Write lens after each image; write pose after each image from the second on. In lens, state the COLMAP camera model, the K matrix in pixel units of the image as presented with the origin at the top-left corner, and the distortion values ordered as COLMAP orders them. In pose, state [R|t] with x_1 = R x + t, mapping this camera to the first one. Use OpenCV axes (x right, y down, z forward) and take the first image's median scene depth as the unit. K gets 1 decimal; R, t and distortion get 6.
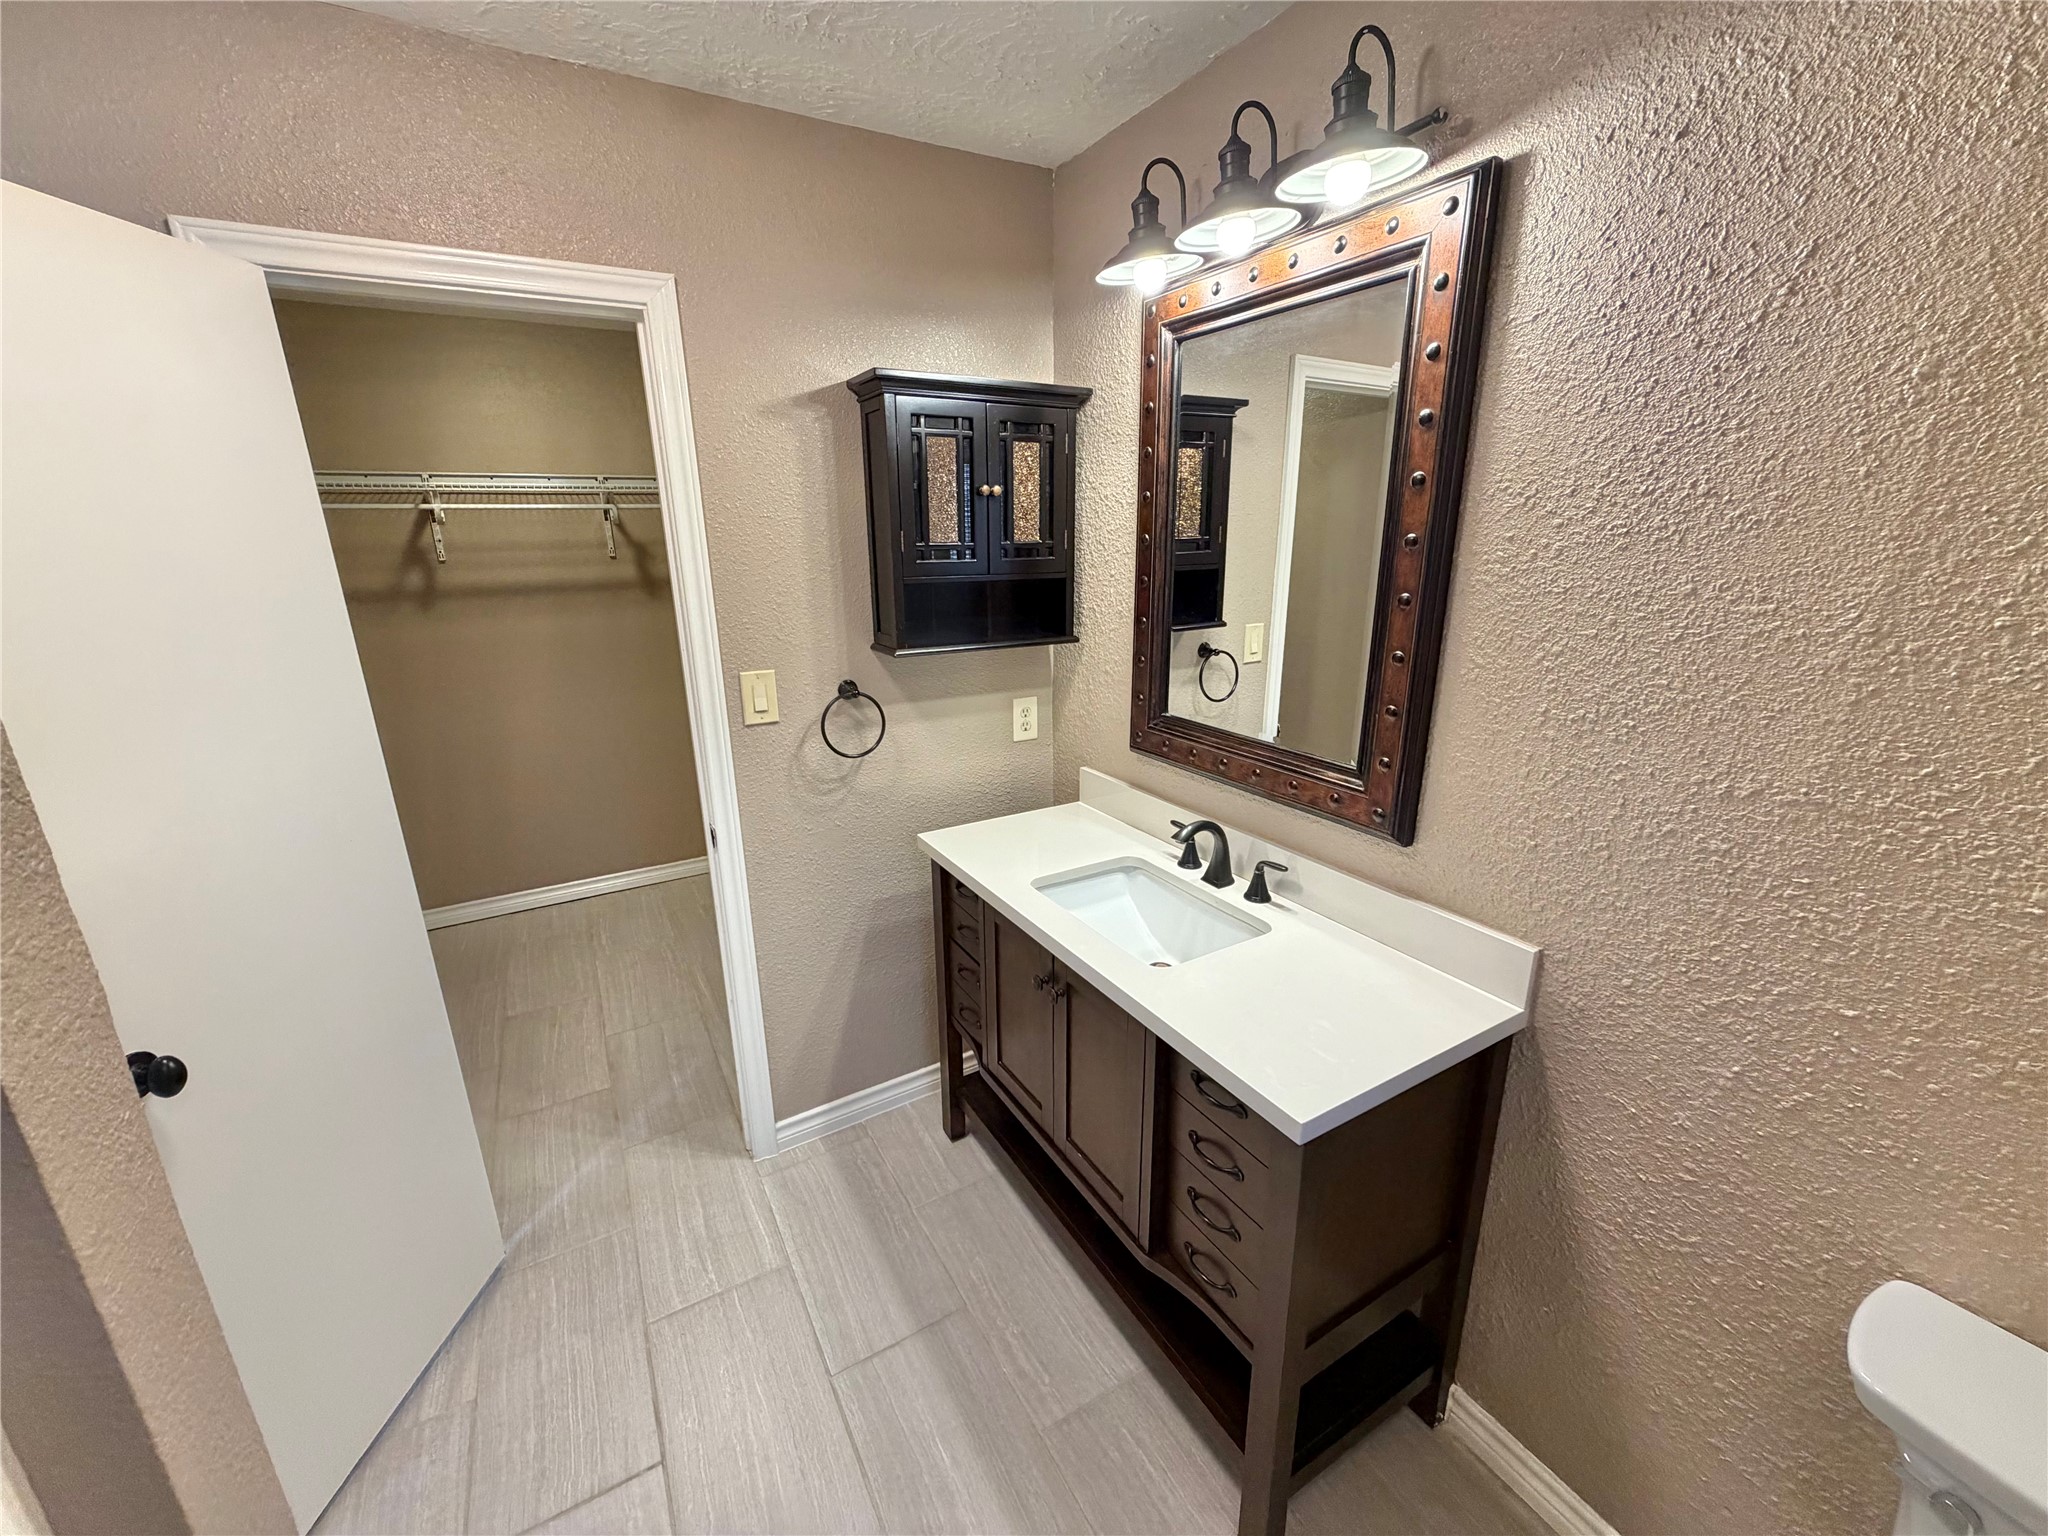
lens RADIAL K [[817.4, 0, 1017.5], [0, 817.4, 769.1], [0, 0, 1]] dist [0.000150, -0.000060]
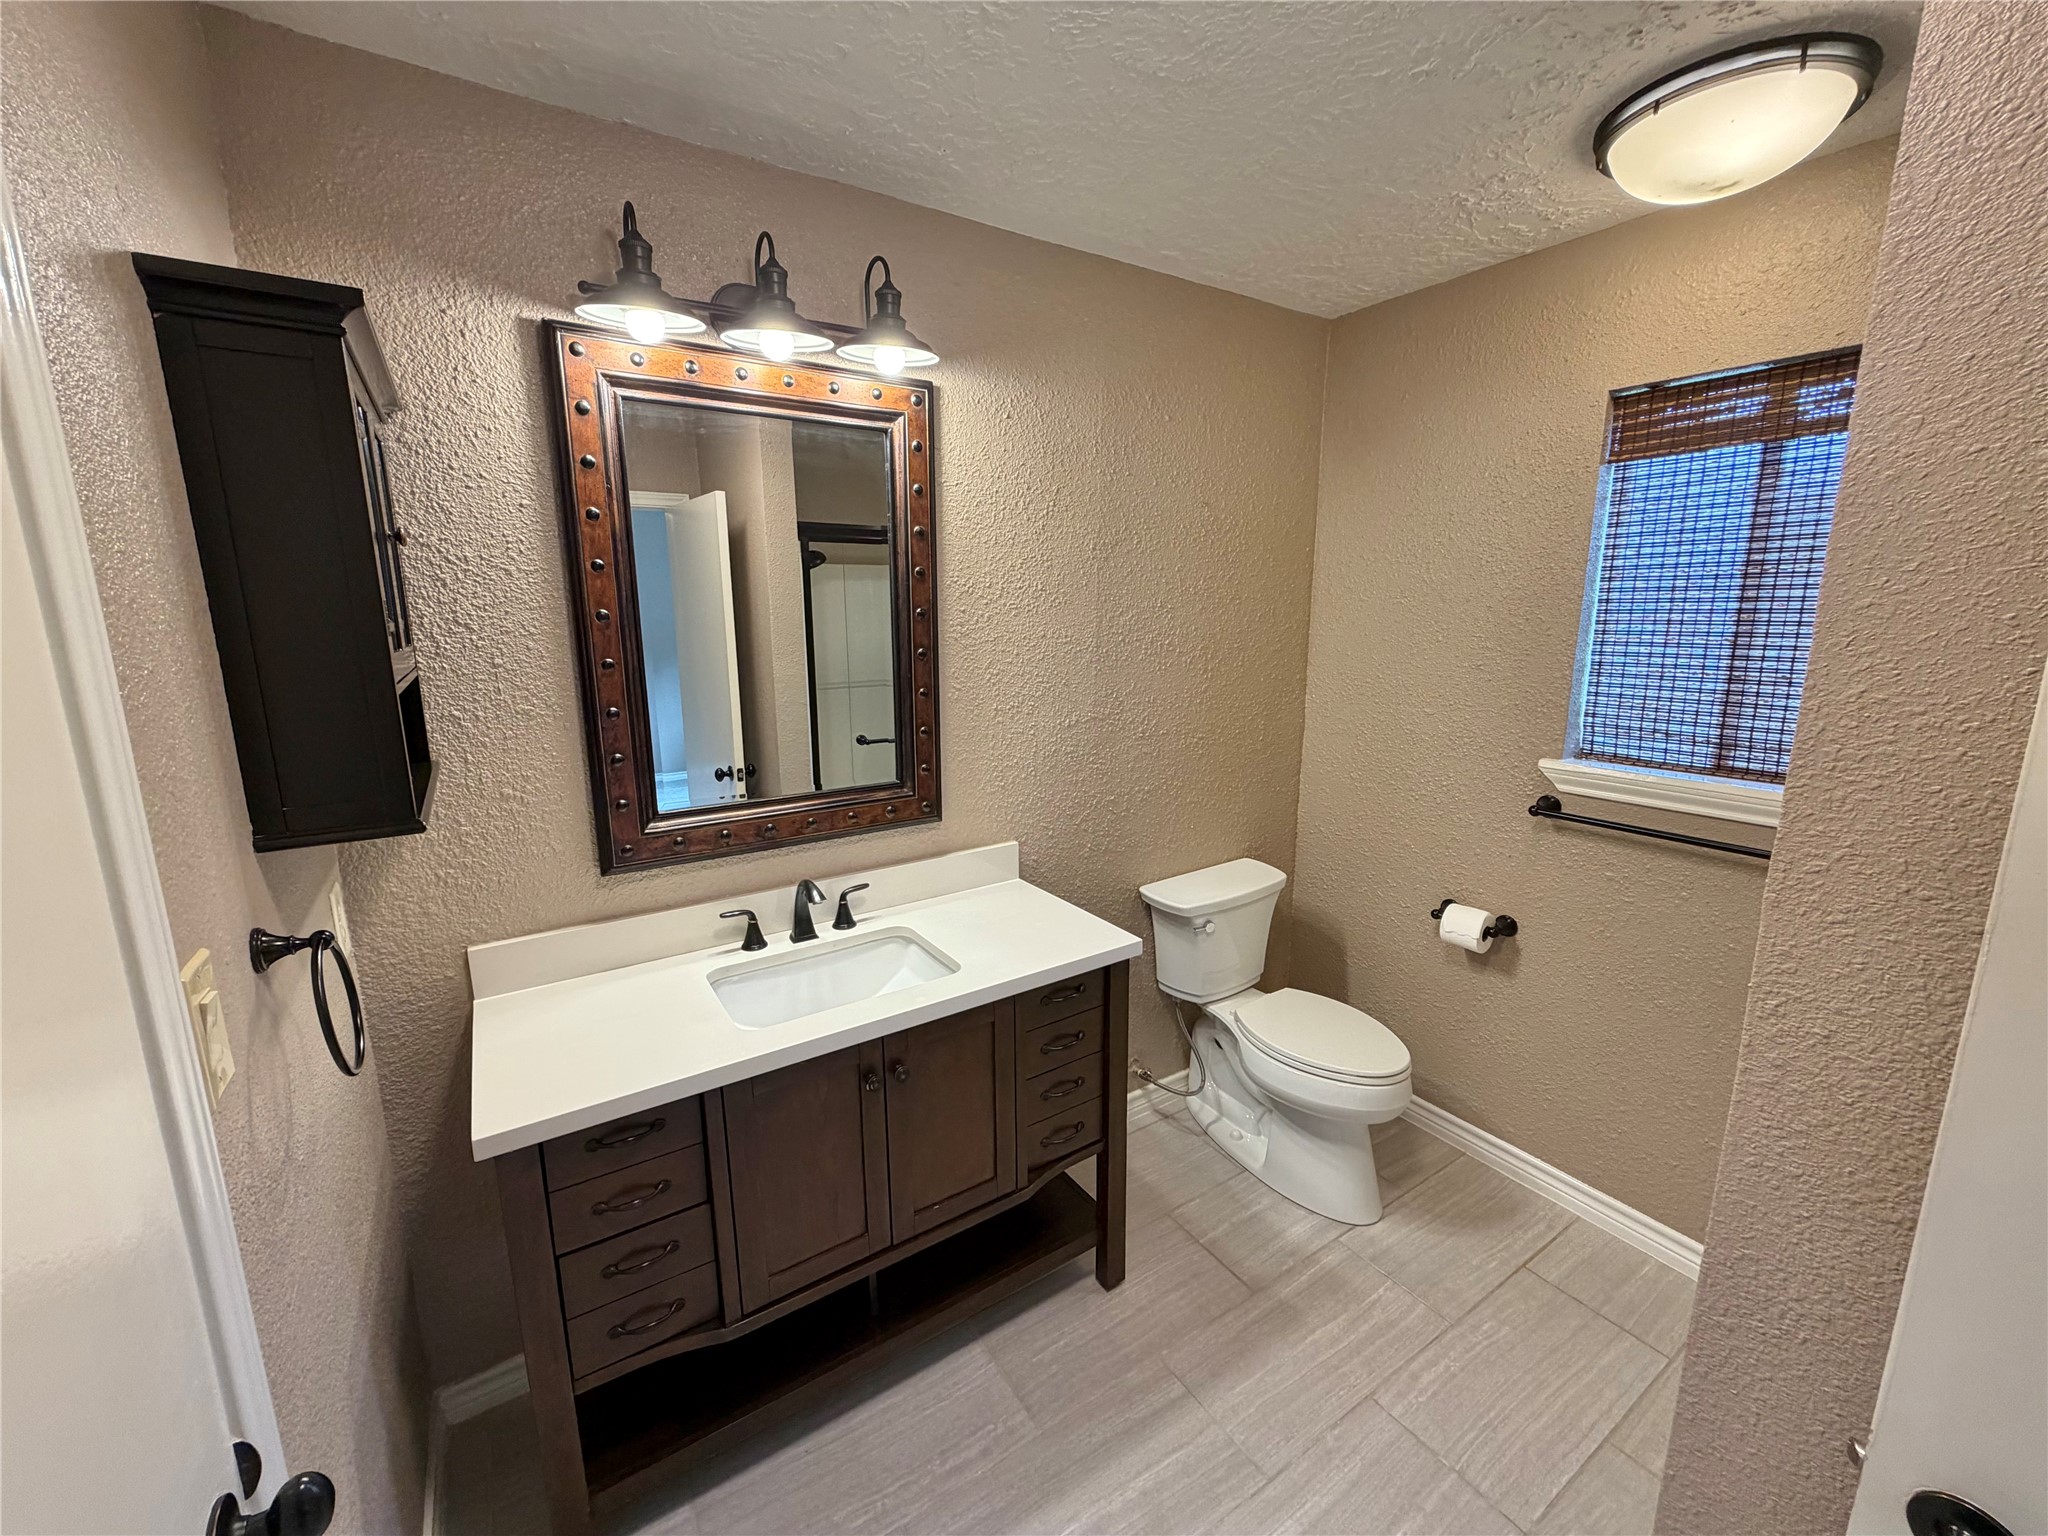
lens RADIAL K [[817.4, 0, 1017.5], [0, 817.4, 769.1], [0, 0, 1]] dist [0.000150, -0.000060]
pose [[-0.056941, -0.181210, 0.981795, -1.089381], [0.284142, 0.939781, 0.189935, -0.264626], [-0.957090, 0.289785, -0.002023, 0.992380]]
